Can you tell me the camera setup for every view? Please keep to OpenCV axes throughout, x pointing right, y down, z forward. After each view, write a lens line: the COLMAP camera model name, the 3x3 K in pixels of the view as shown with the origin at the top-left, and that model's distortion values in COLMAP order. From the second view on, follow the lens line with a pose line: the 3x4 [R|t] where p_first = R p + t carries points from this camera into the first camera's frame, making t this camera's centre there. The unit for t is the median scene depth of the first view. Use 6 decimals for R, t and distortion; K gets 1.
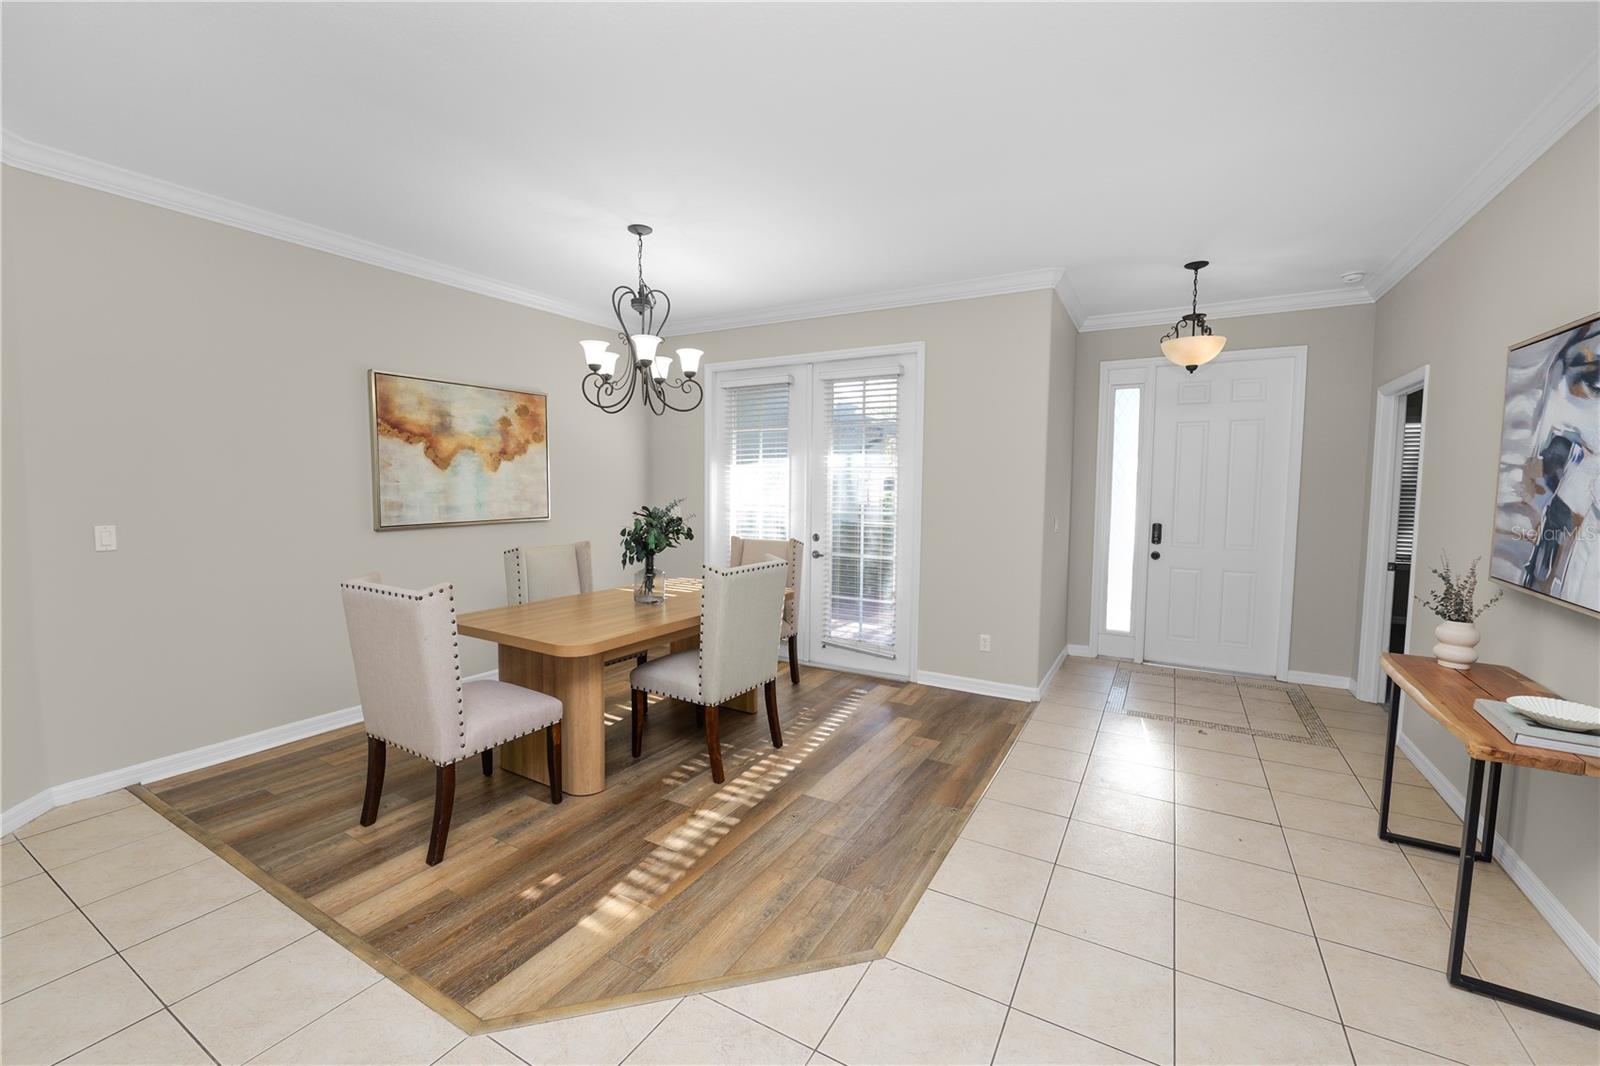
lens RADIAL K [[654.1, 0, 796.7], [0, 654.1, 531.8], [0, 0, 1]] dist [-0.011436, 0.000395]
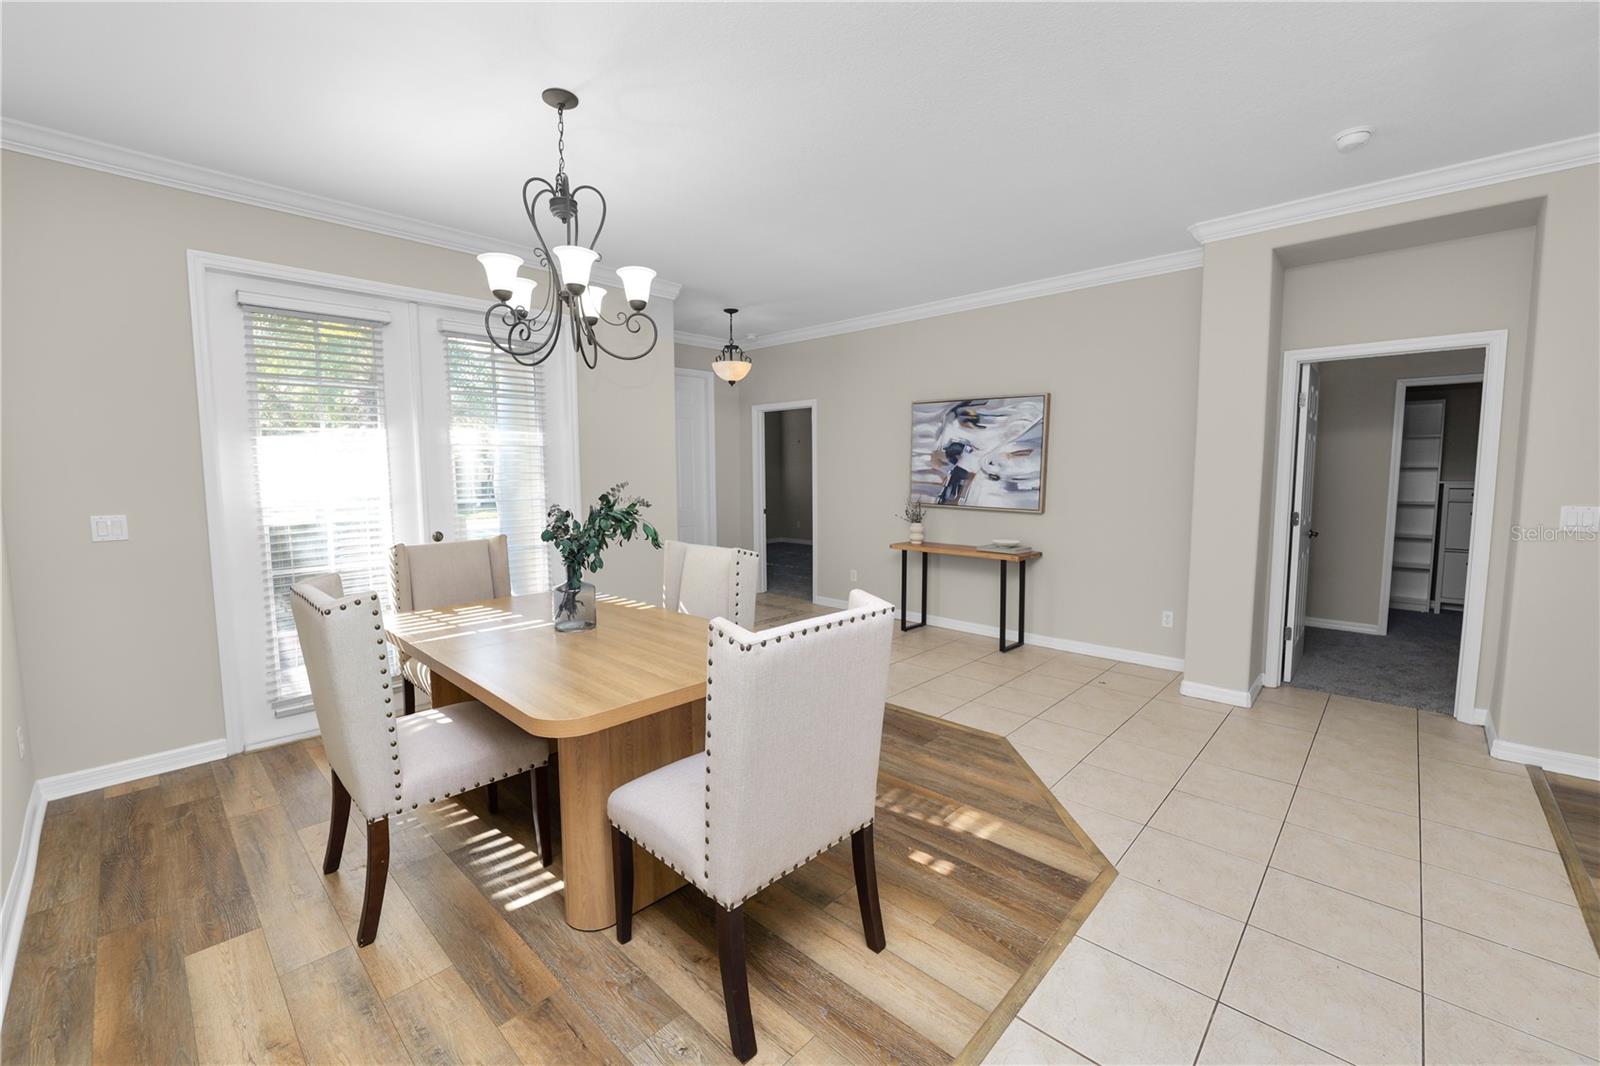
lens RADIAL K [[654.1, 0, 796.7], [0, 654.1, 531.8], [0, 0, 1]] dist [-0.011436, 0.000395]
pose [[0.228513, -0.104151, 0.967954, -1.431097], [0.078015, 0.993023, 0.088430, -0.072334], [-0.970410, 0.055308, 0.235043, 0.980388]]
